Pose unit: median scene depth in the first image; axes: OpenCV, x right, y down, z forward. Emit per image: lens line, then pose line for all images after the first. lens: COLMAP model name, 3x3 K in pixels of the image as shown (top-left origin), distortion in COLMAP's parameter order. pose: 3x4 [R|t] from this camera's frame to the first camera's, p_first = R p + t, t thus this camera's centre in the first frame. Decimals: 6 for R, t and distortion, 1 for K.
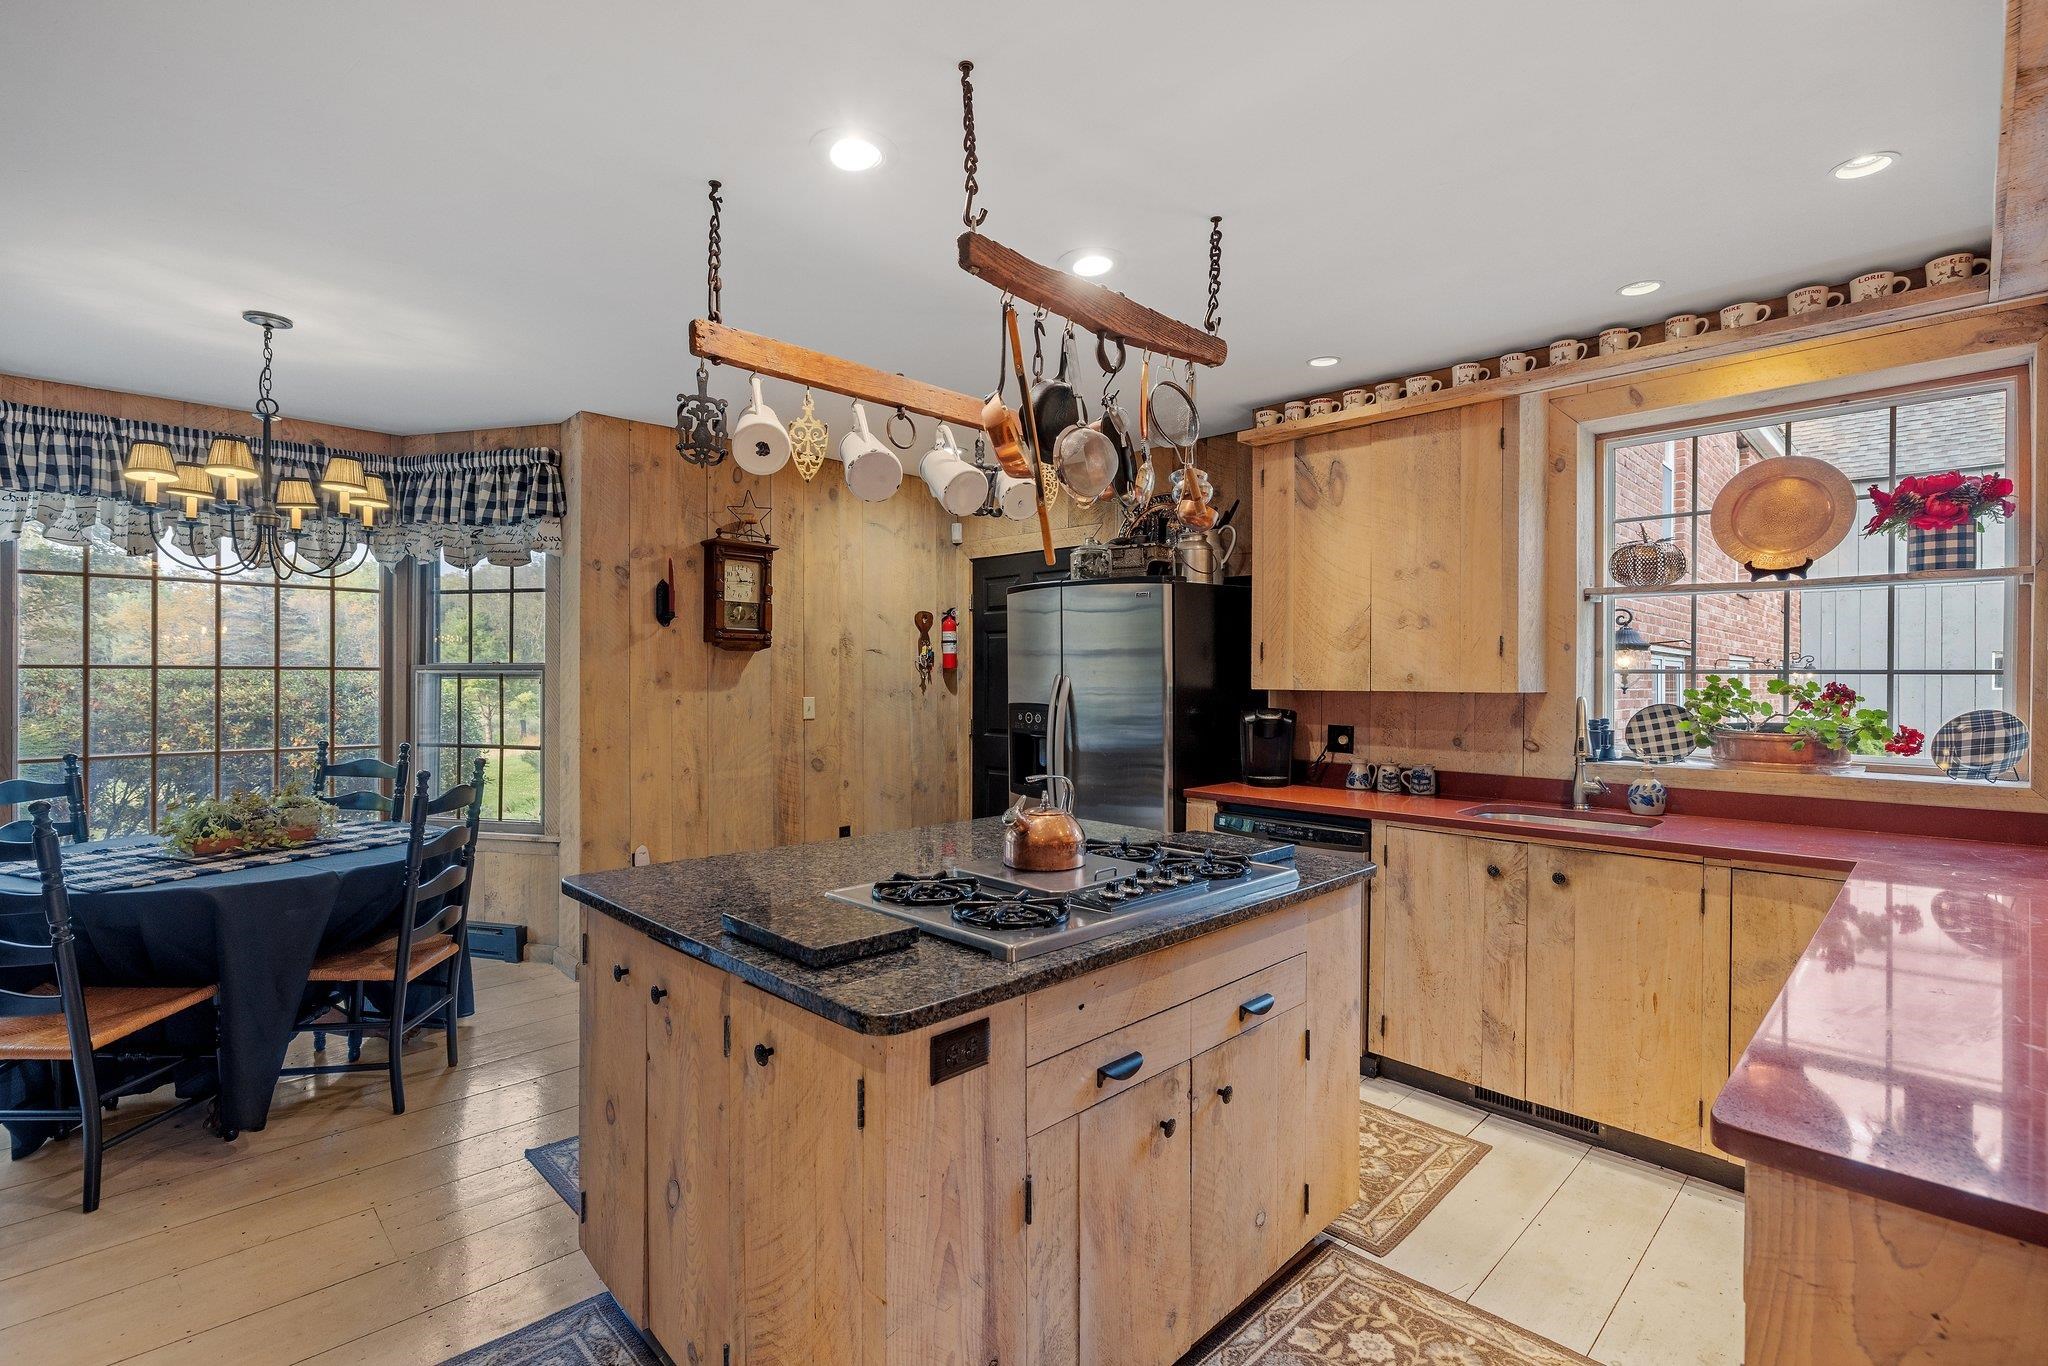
lens RADIAL K [[941.0, 0, 1024.0], [0, 941.0, 683.0], [0, 0, 1]] dist [0.000859, 0.000161]
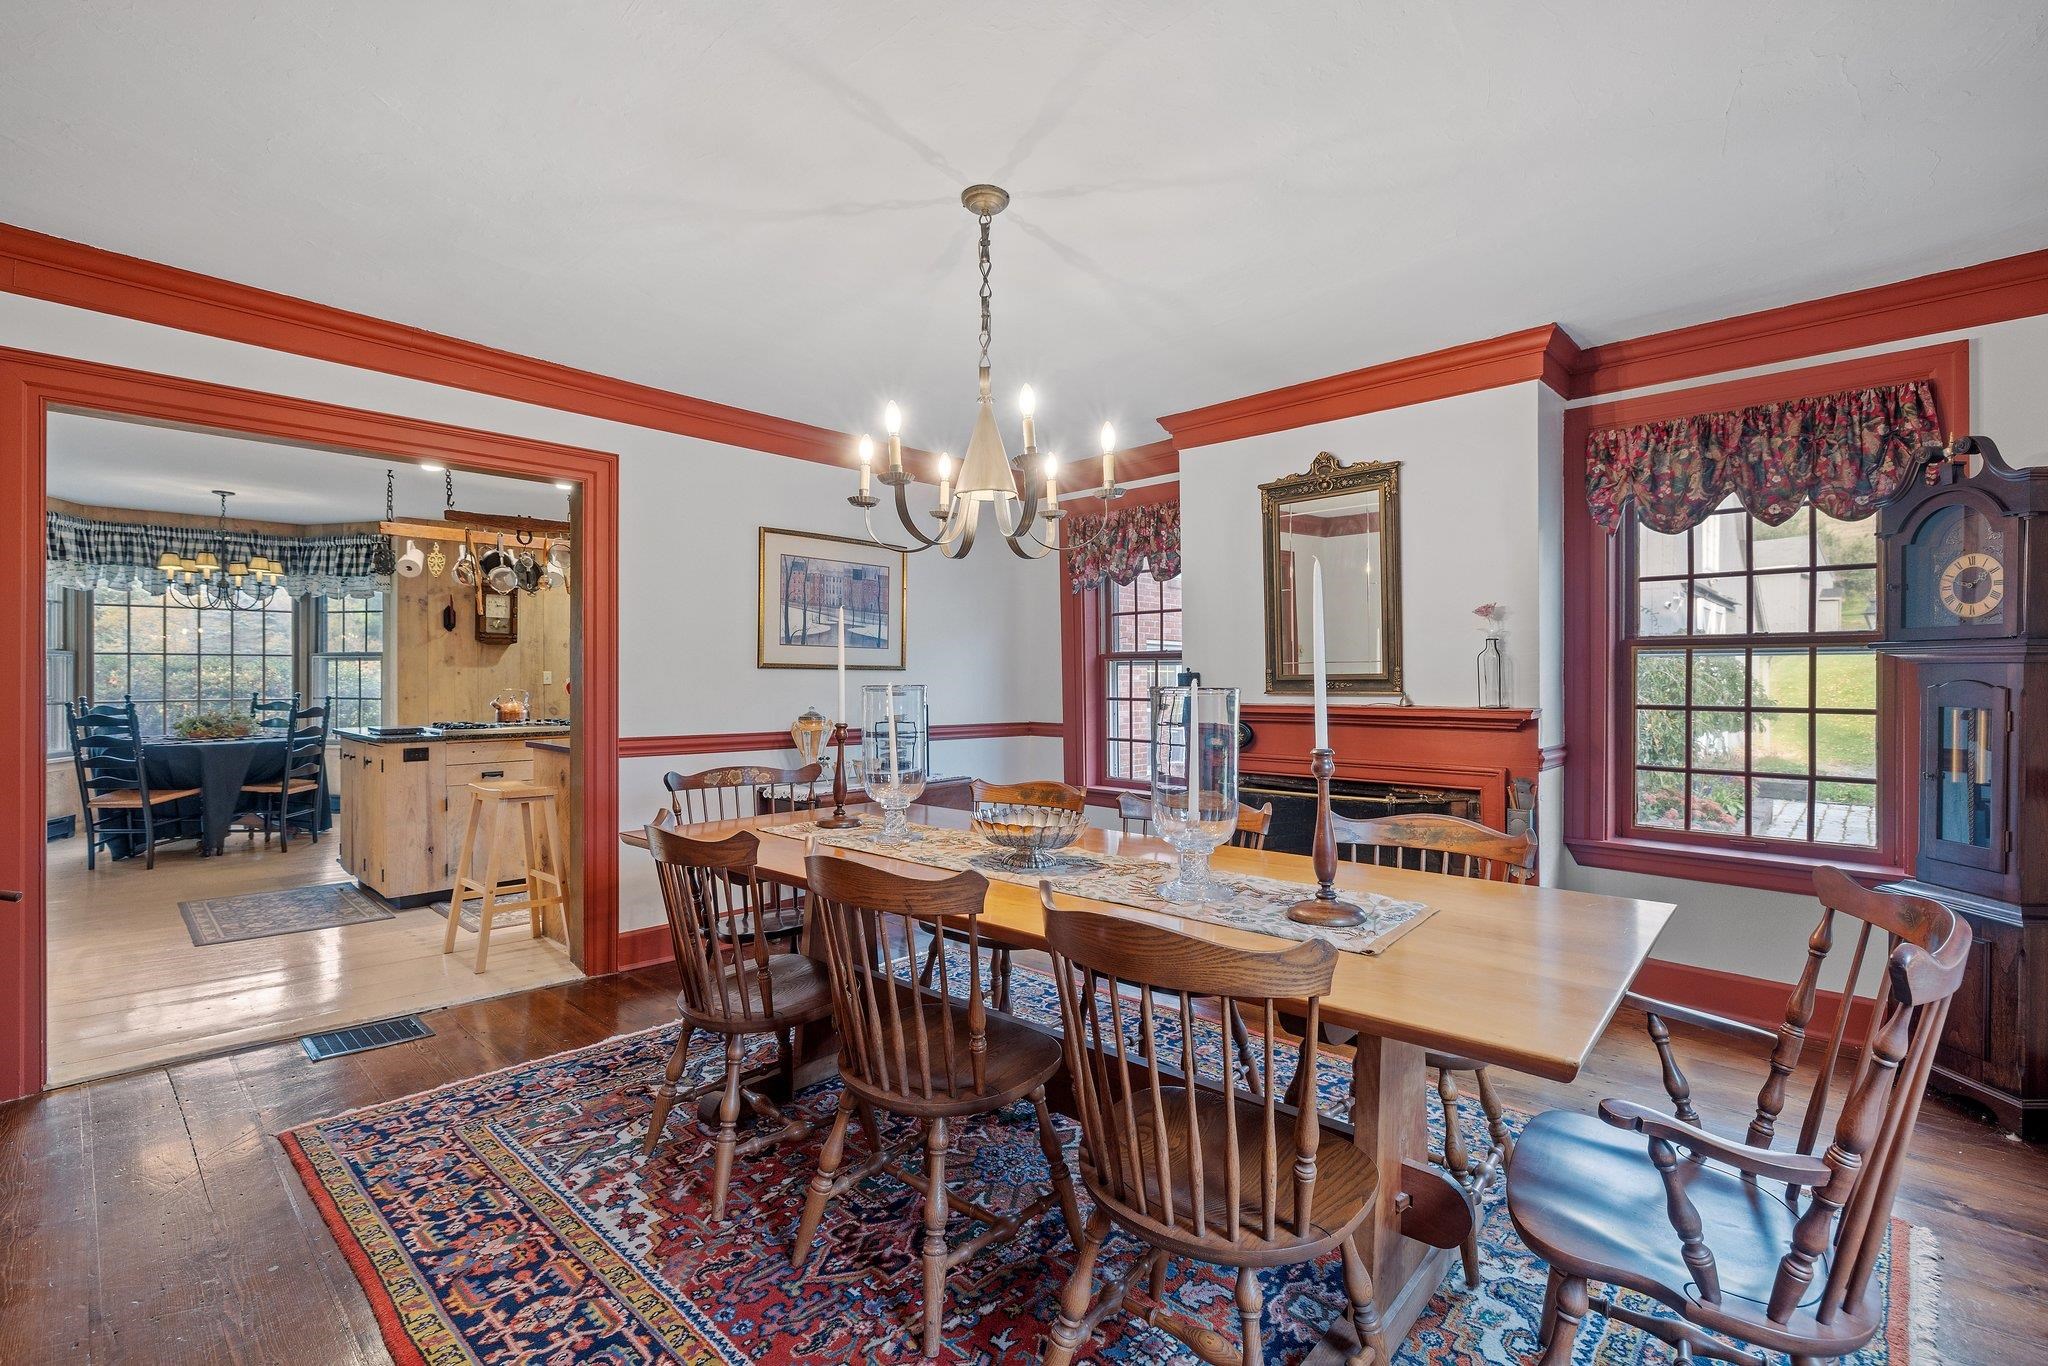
lens RADIAL K [[933.2, 0, 1030.5], [0, 933.2, 678.0], [0, 0, 1]] dist [0.000637, 0.000105]
pose [[0.999709, -0.003992, 0.023785, 0.733263], [0.003999, 0.999992, -0.000228, 0.036531], [-0.023784, 0.000323, 0.999717, -0.873102]]
